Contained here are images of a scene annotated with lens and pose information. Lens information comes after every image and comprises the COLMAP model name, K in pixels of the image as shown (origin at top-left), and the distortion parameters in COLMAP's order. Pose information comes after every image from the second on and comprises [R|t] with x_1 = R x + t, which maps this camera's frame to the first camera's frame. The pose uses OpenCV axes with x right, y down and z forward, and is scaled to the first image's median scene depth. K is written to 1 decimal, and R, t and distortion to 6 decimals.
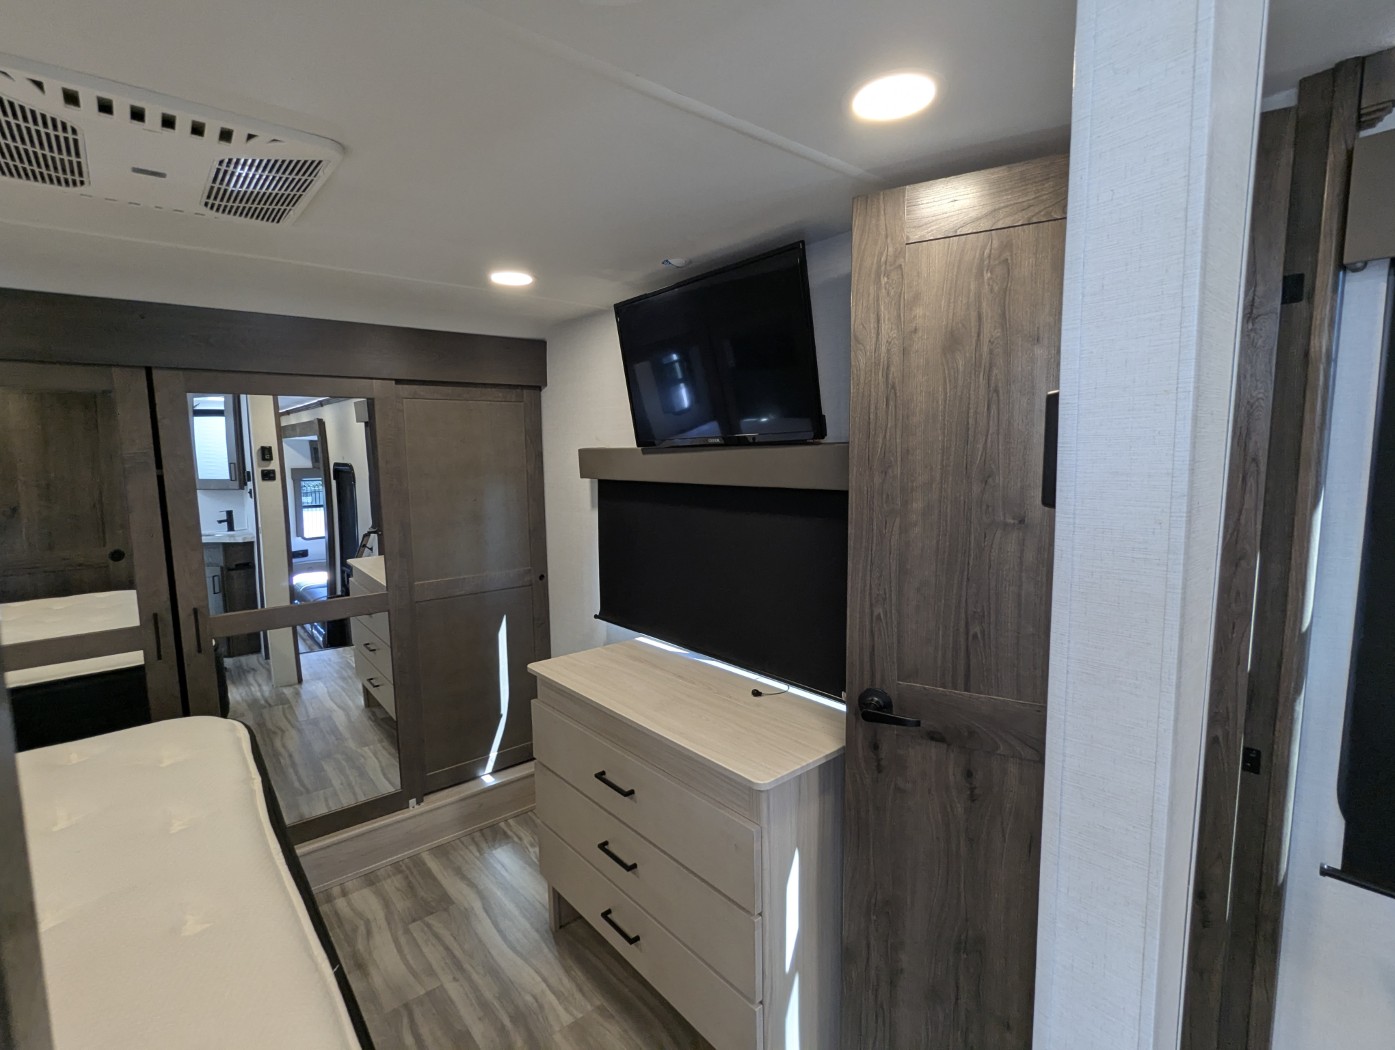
lens RADIAL K [[663.0, 0, 698.4], [0, 663.0, 525.9], [0, 0, 1]] dist [-0.002470, 0.002037]
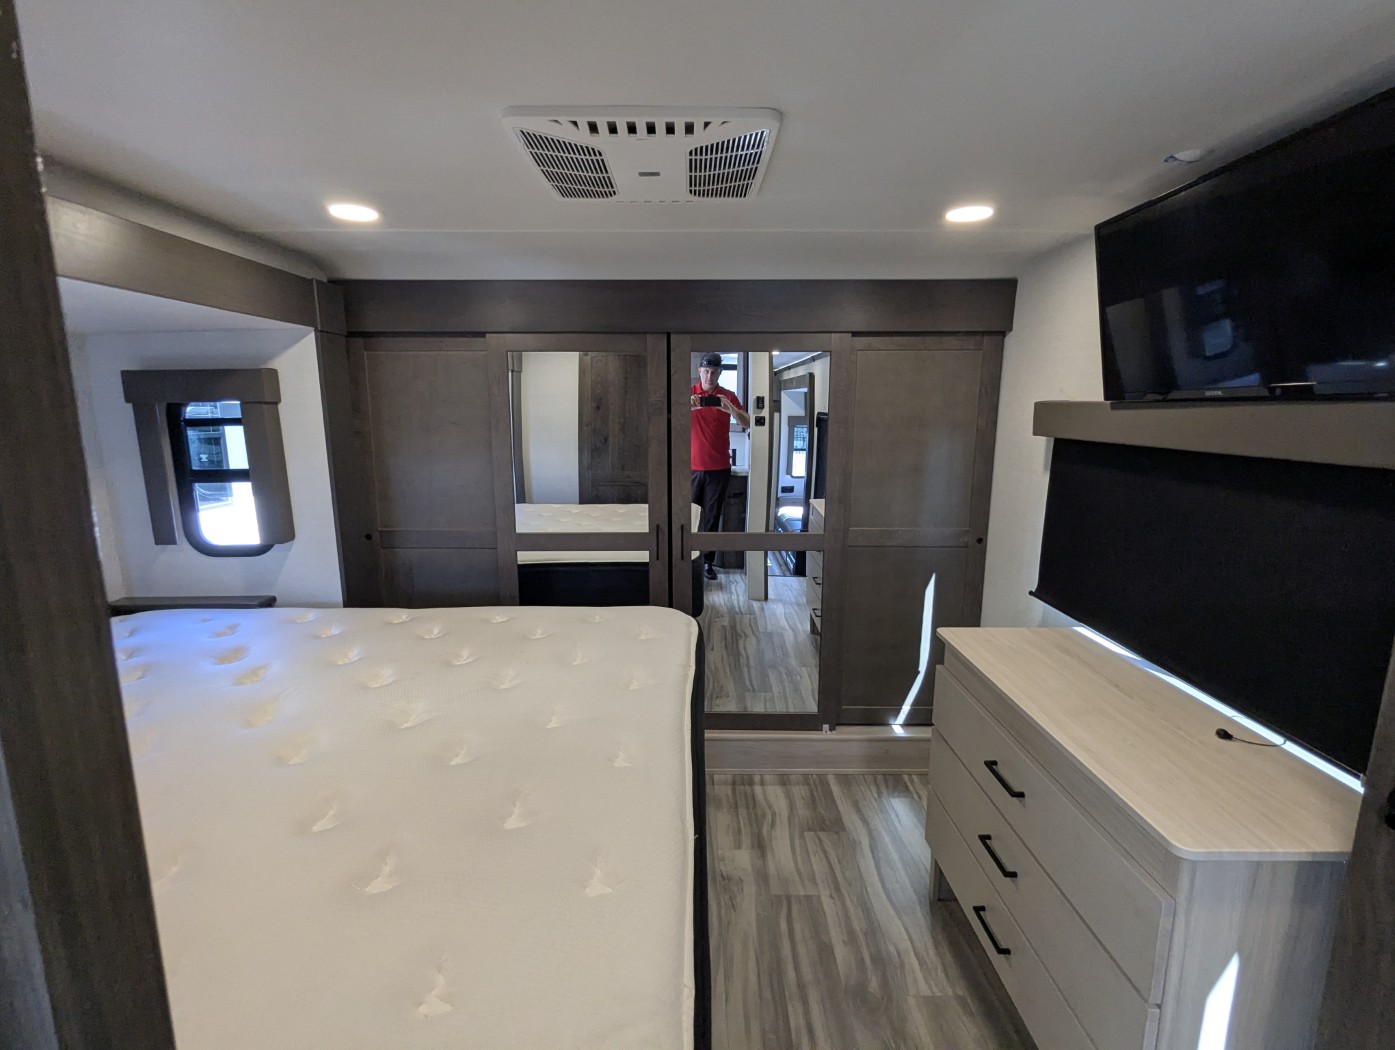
lens RADIAL K [[663.0, 0, 697.5], [0, 663.0, 526.0], [0, 0, 1]] dist [-0.002470, 0.002037]
pose [[0.765454, 0.132044, -0.629798, 0.058123], [-0.086541, 0.990953, 0.102583, -0.005503], [0.637645, -0.024019, 0.769956, 0.038926]]
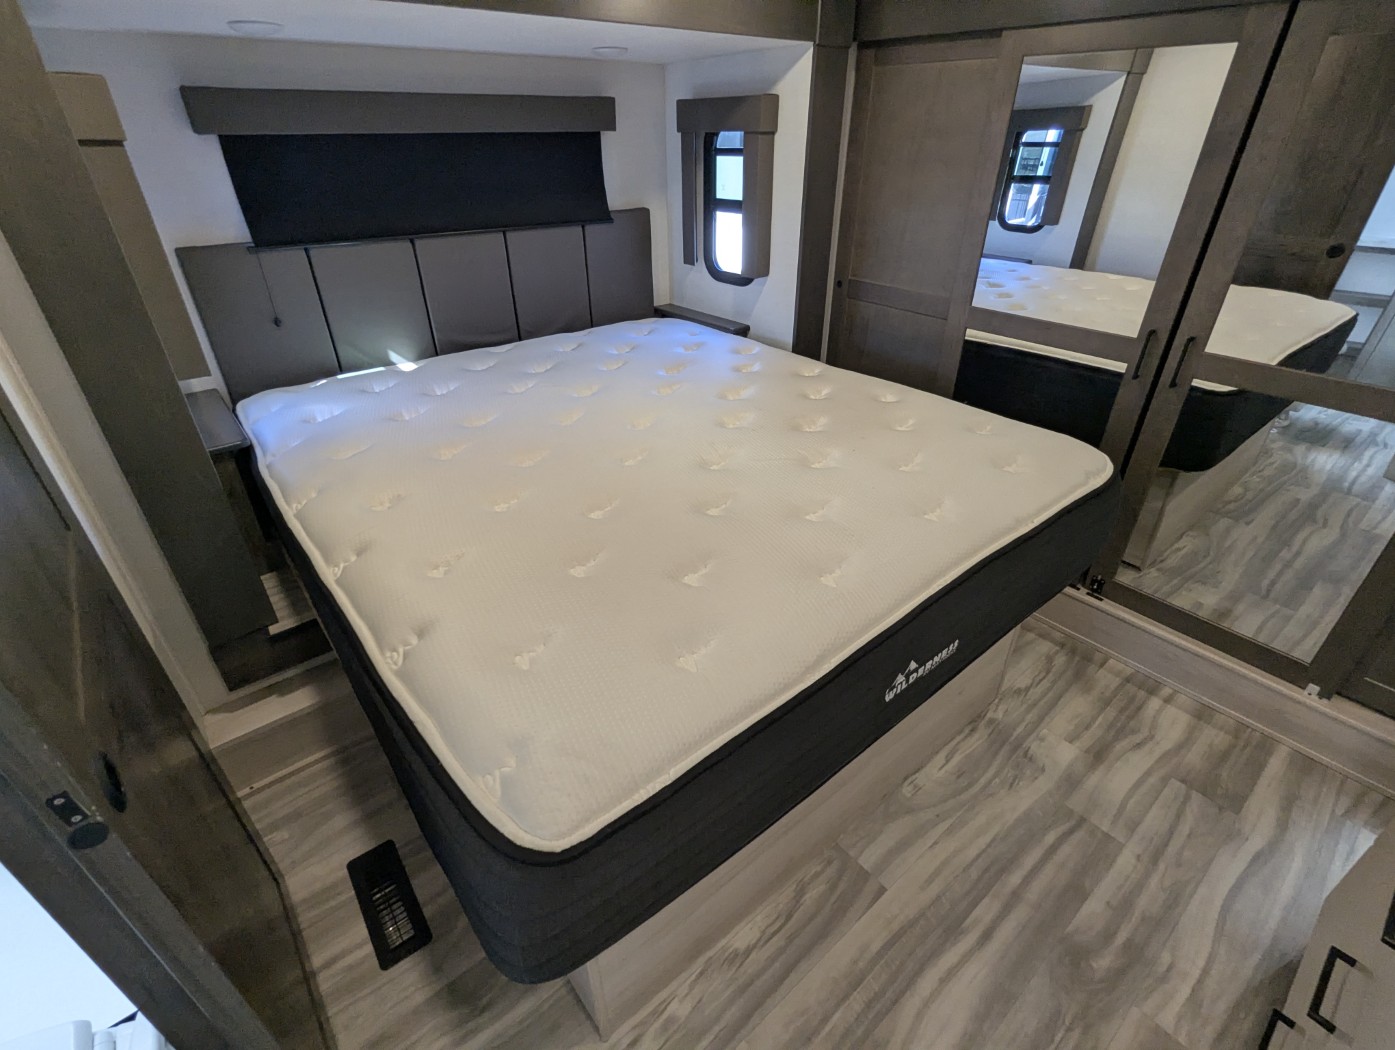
lens RADIAL K [[663.0, 0, 698.2], [0, 663.0, 529.5], [0, 0, 1]] dist [-0.002470, 0.002037]
pose [[-0.004273, 0.535071, -0.844796, 0.114077], [-0.115956, 0.838840, 0.531885, -0.049851], [0.993245, 0.100232, 0.058460, 0.303242]]
